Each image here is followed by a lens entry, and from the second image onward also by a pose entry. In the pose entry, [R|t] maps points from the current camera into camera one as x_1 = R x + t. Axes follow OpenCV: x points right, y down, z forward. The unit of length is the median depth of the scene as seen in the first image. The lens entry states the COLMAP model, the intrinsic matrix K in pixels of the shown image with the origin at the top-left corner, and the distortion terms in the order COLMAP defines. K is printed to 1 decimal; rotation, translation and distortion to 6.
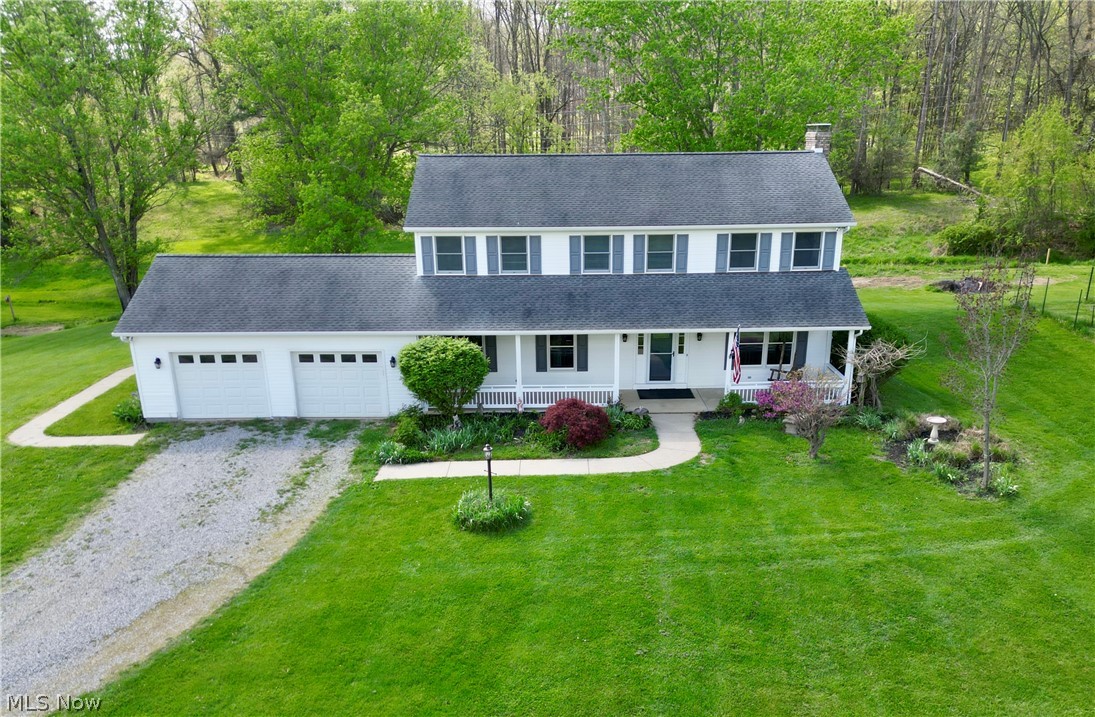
lens RADIAL K [[992.5, 0, 547.5], [0, 992.5, 358.5], [0, 0, 1]] dist [0.041469, -0.000664]
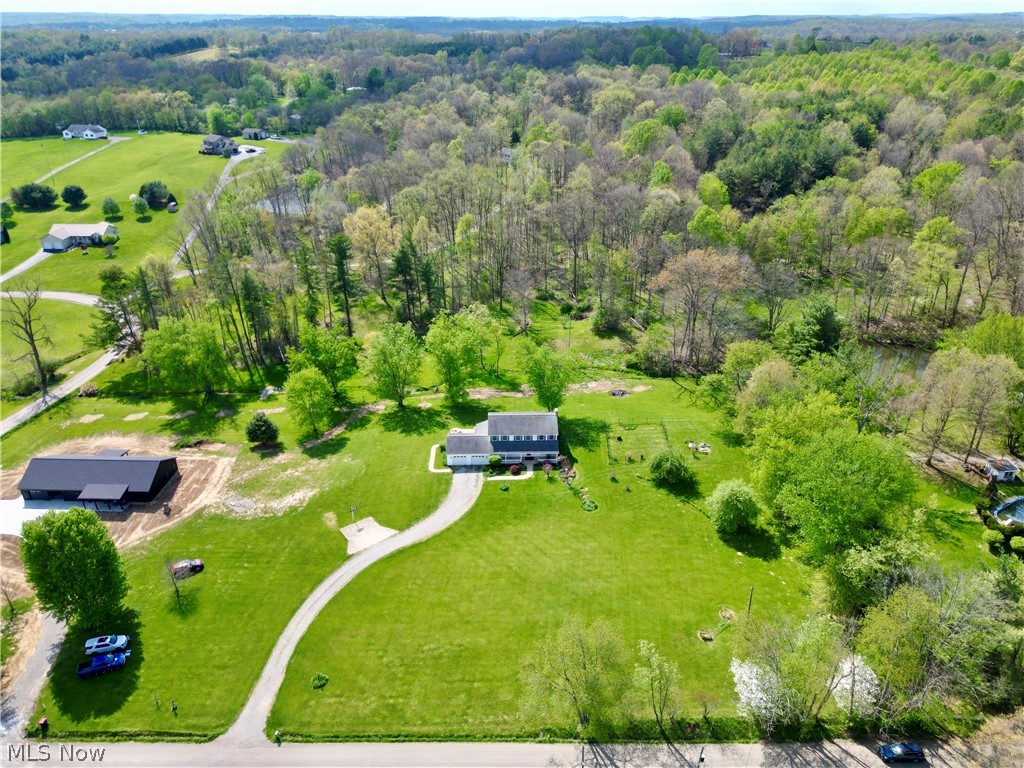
lens RADIAL K [[719.0, 0, 512.0], [0, 719.0, 384.0], [0, 0, 1]] dist [0.087597, -0.095228]
pose [[0.999583, 0.008132, 0.027689, -0.135800], [-0.014392, 0.972123, 0.234030, -1.691329], [-0.025014, -0.234331, 0.971835, -3.730629]]
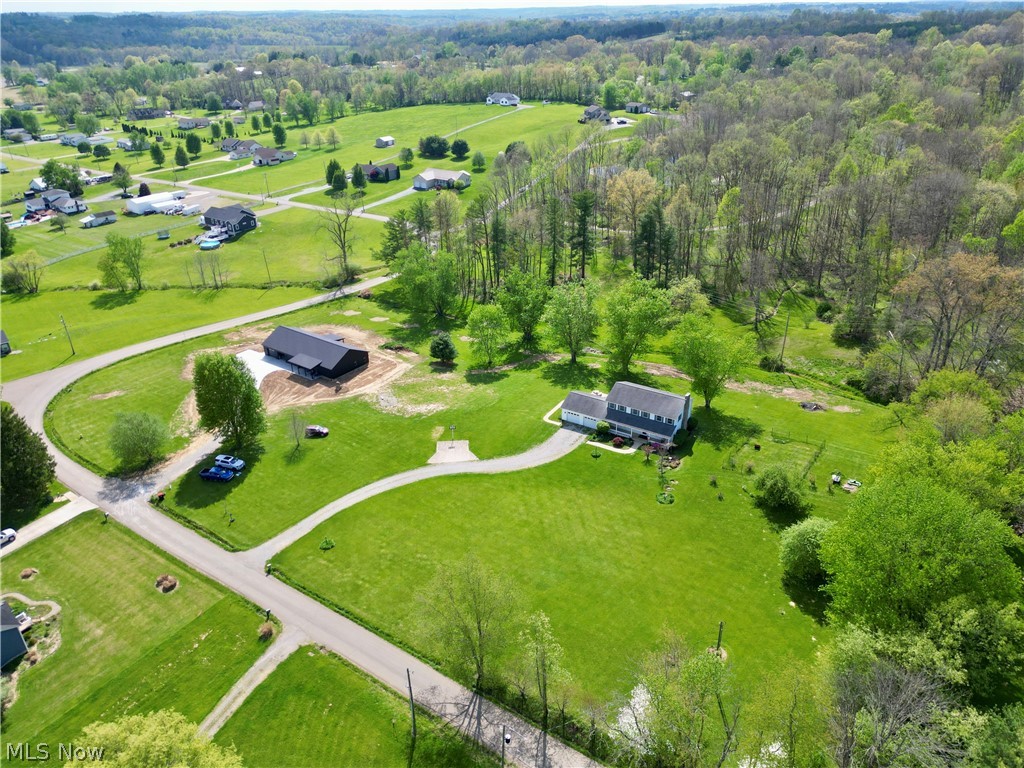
lens RADIAL K [[719.0, 0, 512.0], [0, 719.0, 384.0], [0, 0, 1]] dist [0.087597, -0.095228]
pose [[0.844014, 0.252610, -0.473106, 1.588795], [-0.125674, 0.950723, 0.283428, -1.555816], [0.521389, -0.179760, 0.834170, -3.252515]]
